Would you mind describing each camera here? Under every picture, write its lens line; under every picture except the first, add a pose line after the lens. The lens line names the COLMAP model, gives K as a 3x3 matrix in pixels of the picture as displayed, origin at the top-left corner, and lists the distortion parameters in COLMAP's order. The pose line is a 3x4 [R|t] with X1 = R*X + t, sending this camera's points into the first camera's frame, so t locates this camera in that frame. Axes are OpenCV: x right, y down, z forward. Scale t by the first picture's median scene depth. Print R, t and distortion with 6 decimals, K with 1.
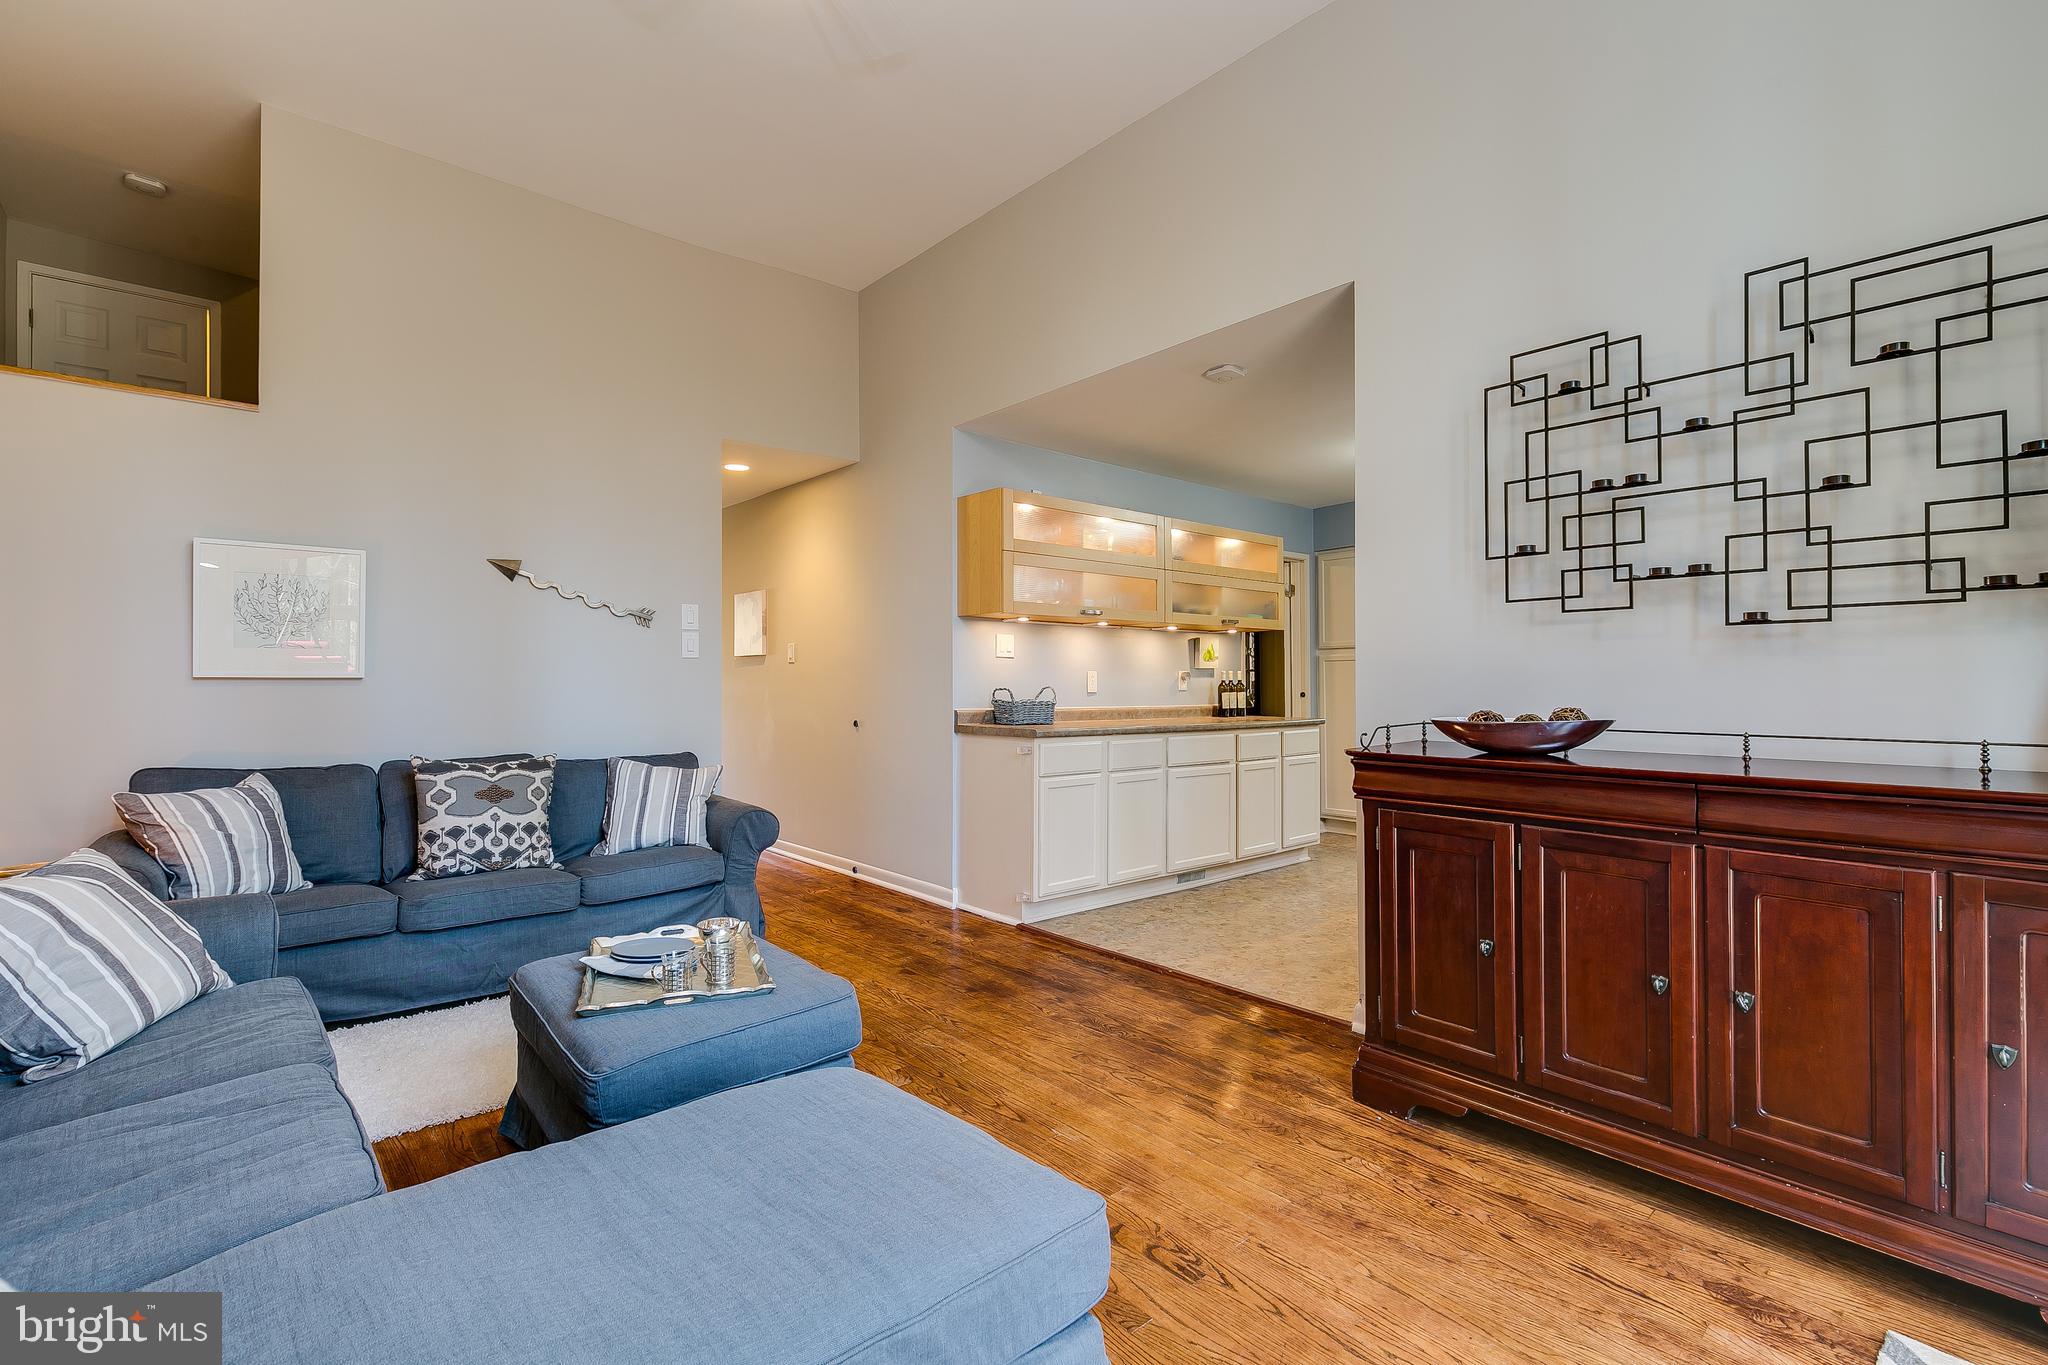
lens RADIAL K [[925.0, 0, 1024.5], [0, 925.0, 671.1], [0, 0, 1]] dist [0.006920, -0.001054]
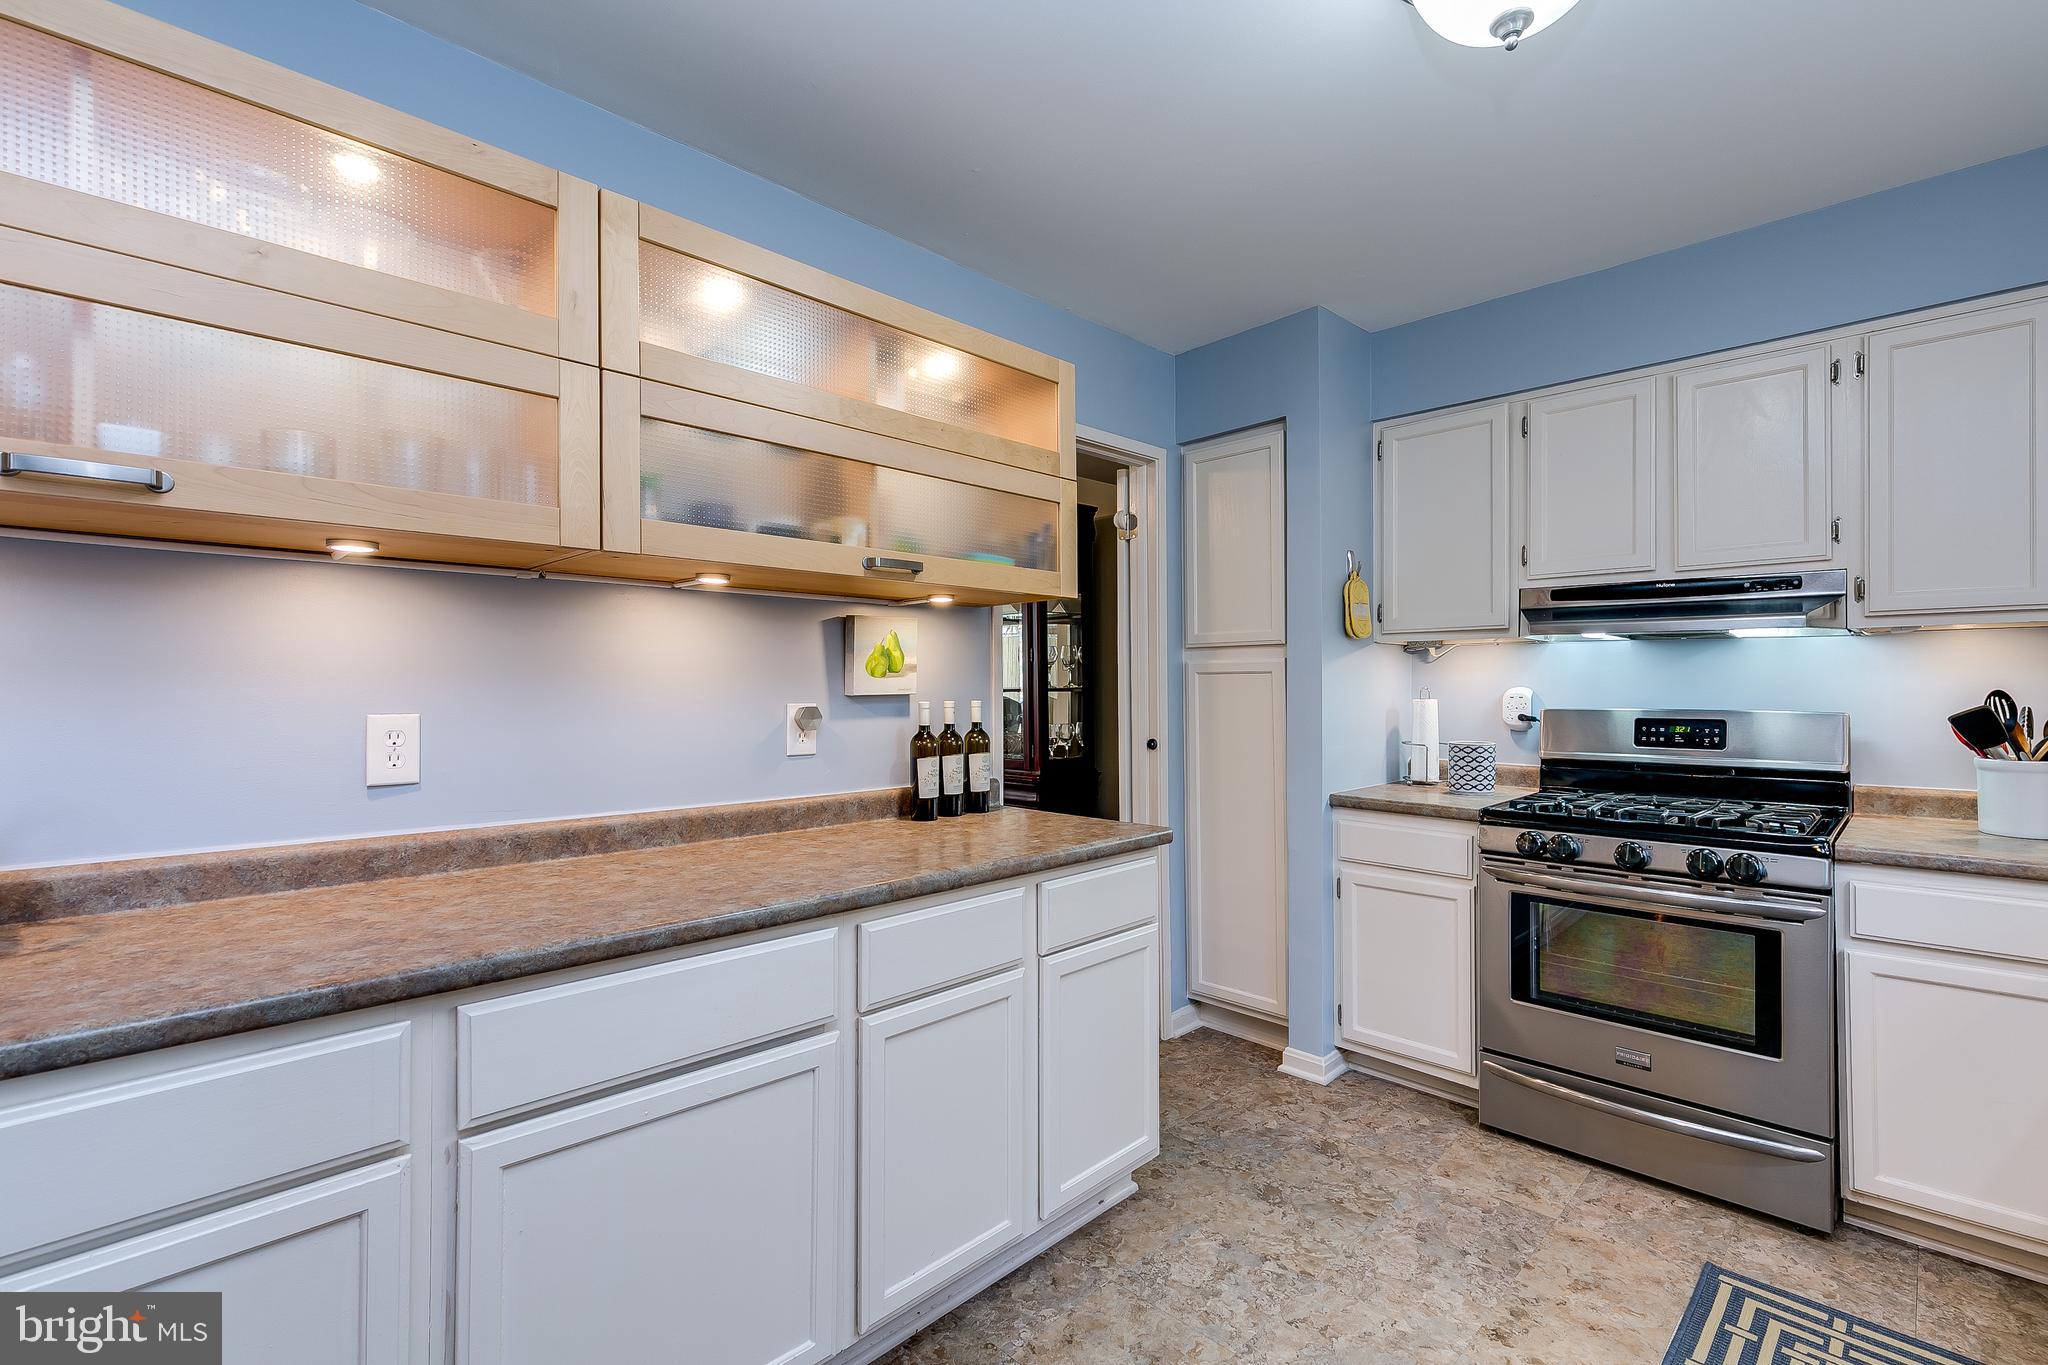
lens RADIAL K [[925.0, 0, 1028.4], [0, 925.0, 679.7], [0, 0, 1]] dist [0.006920, -0.001054]
pose [[0.997151, 0.000370, 0.075430, 0.229022], [-0.000544, 0.999997, 0.002284, -0.010281], [-0.075428, -0.002318, 0.997149, 0.605105]]
